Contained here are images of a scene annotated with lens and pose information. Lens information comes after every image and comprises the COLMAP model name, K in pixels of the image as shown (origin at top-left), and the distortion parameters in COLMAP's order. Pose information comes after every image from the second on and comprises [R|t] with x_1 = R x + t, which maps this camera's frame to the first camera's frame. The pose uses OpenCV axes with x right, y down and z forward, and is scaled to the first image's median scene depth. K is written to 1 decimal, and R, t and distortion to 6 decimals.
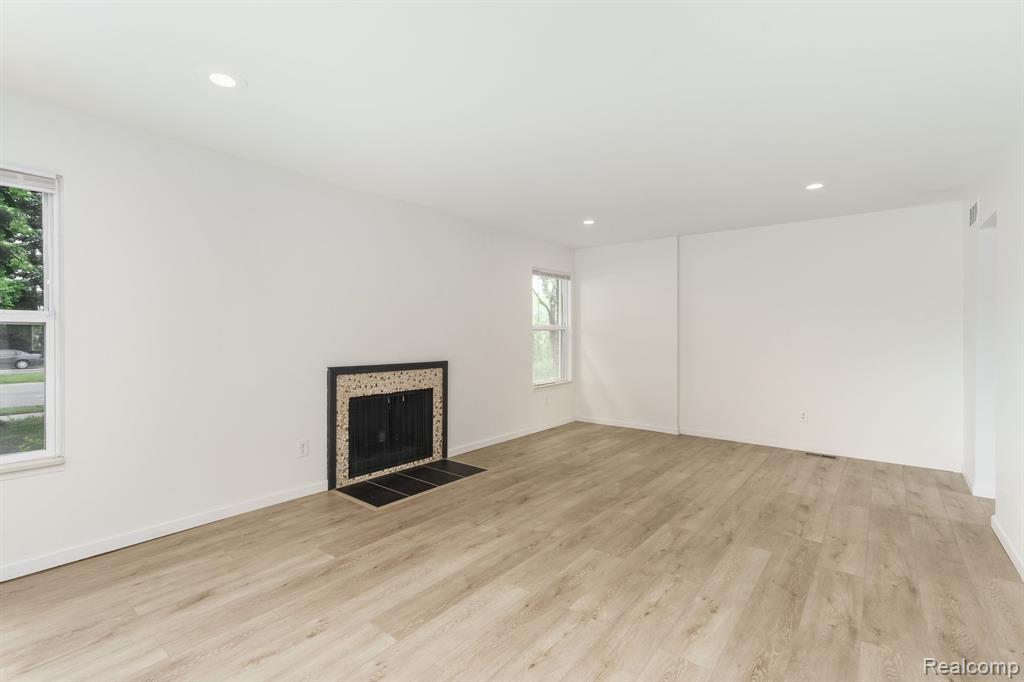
lens RADIAL K [[467.0, 0, 512.3], [0, 467.0, 330.7], [0, 0, 1]] dist [0.001529, 0.005392]
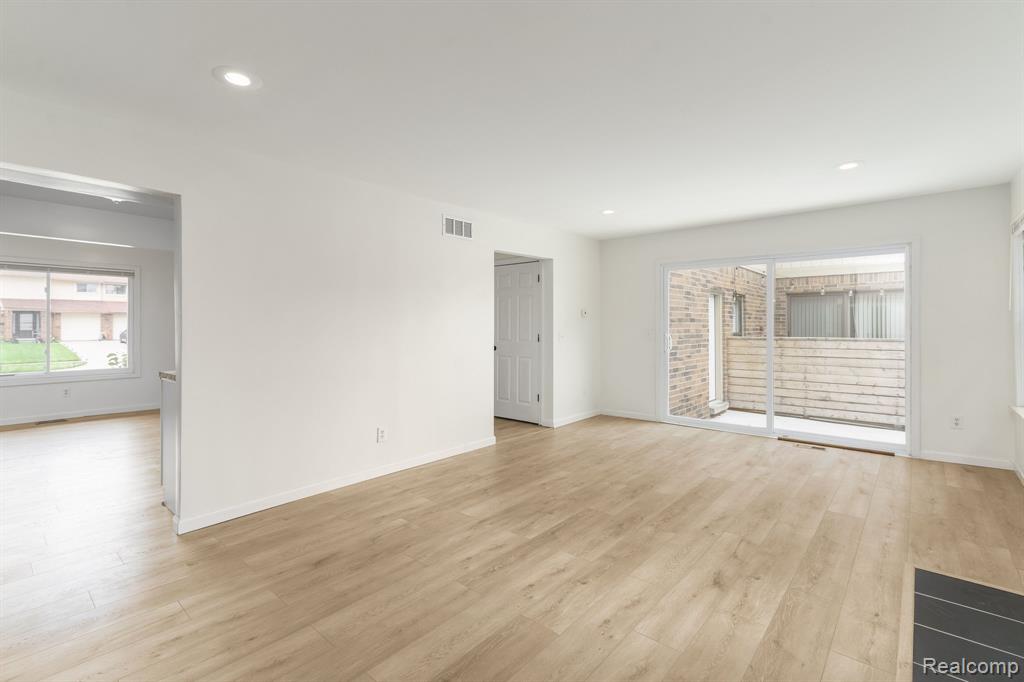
lens RADIAL K [[467.0, 0, 512.3], [0, 467.0, 330.7], [0, 0, 1]] dist [0.001529, 0.005392]
pose [[-0.998975, 0.001392, 0.045242, 0.348048], [0.001518, 0.999995, 0.002739, 0.014057], [-0.045238, 0.002805, -0.998972, 2.054282]]
